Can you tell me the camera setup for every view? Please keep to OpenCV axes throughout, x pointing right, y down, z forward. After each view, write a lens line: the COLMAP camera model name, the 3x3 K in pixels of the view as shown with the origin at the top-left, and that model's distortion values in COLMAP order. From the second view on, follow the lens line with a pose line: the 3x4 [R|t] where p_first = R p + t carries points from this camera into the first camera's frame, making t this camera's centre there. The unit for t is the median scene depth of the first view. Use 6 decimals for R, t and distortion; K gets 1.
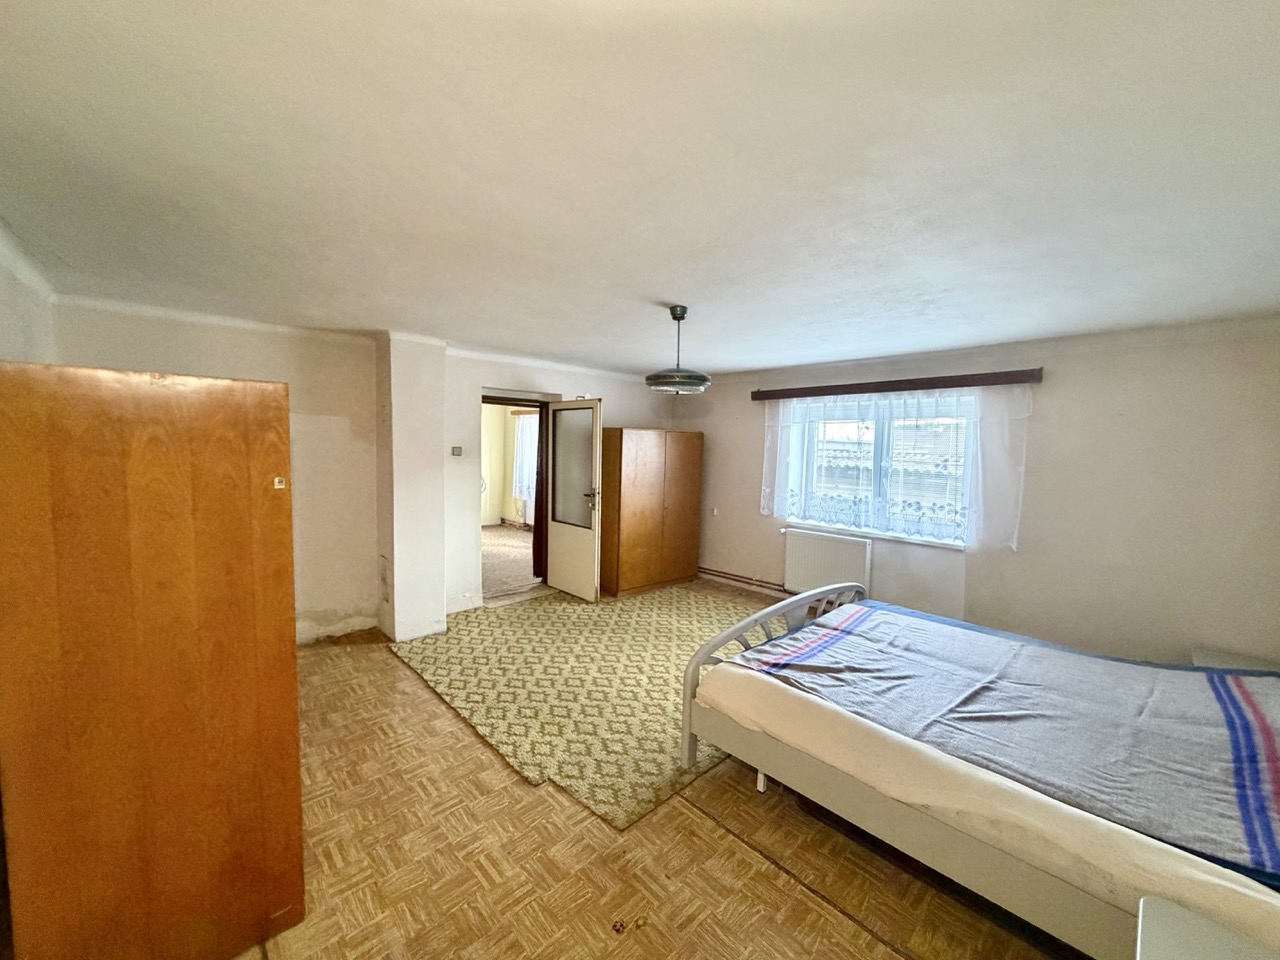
lens RADIAL K [[510.3, 0, 633.9], [0, 510.3, 477.1], [0, 0, 1]] dist [-0.000230, 0.000088]
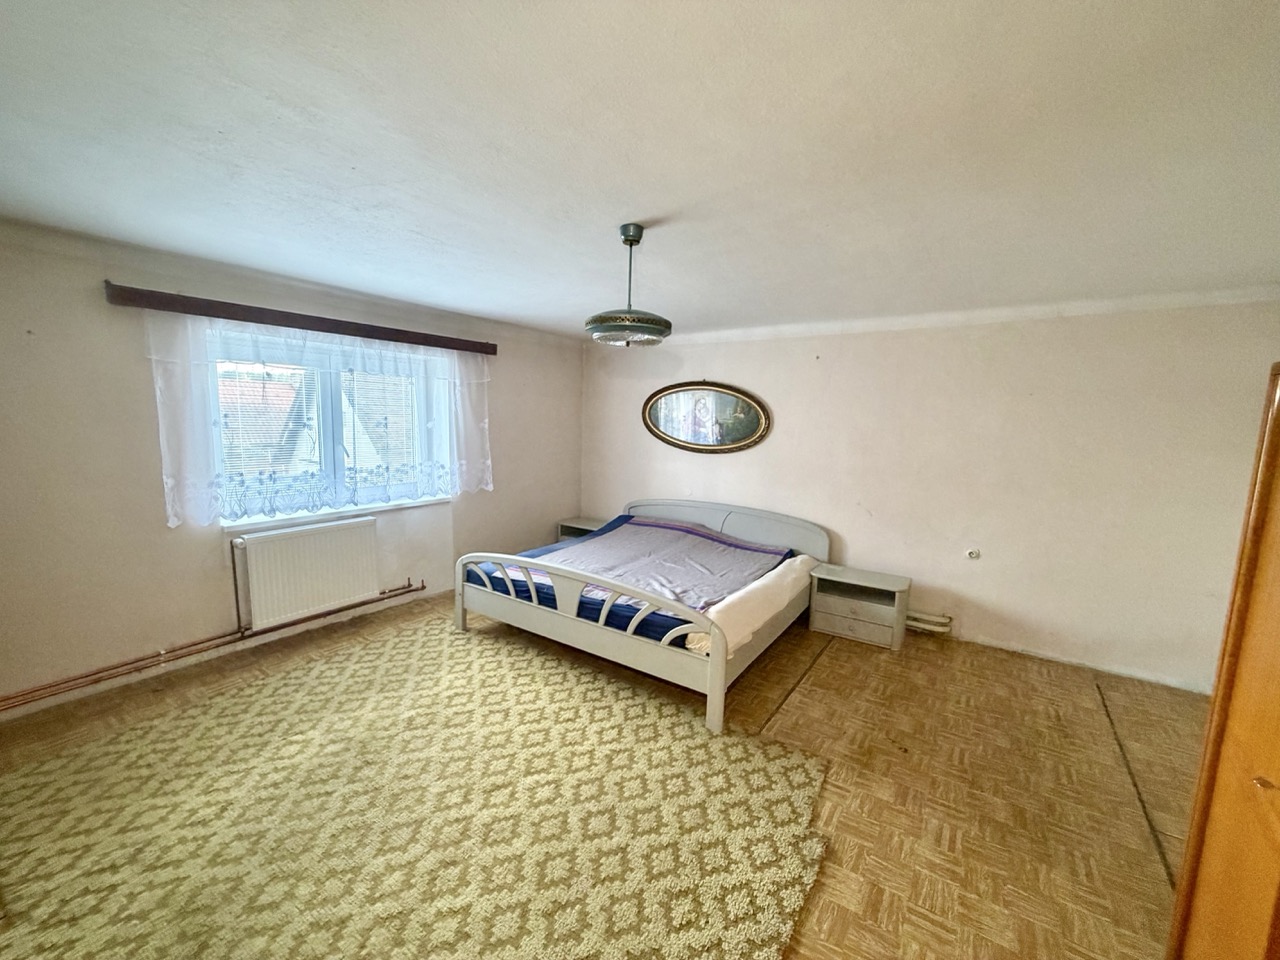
lens RADIAL K [[510.3, 0, 638.9], [0, 510.3, 479.4], [0, 0, 1]] dist [-0.000230, 0.000088]
pose [[-0.218279, -0.148474, 0.964526, -0.538357], [0.031929, 0.986743, 0.159120, -0.069734], [-0.975364, 0.065529, -0.210645, 0.923729]]
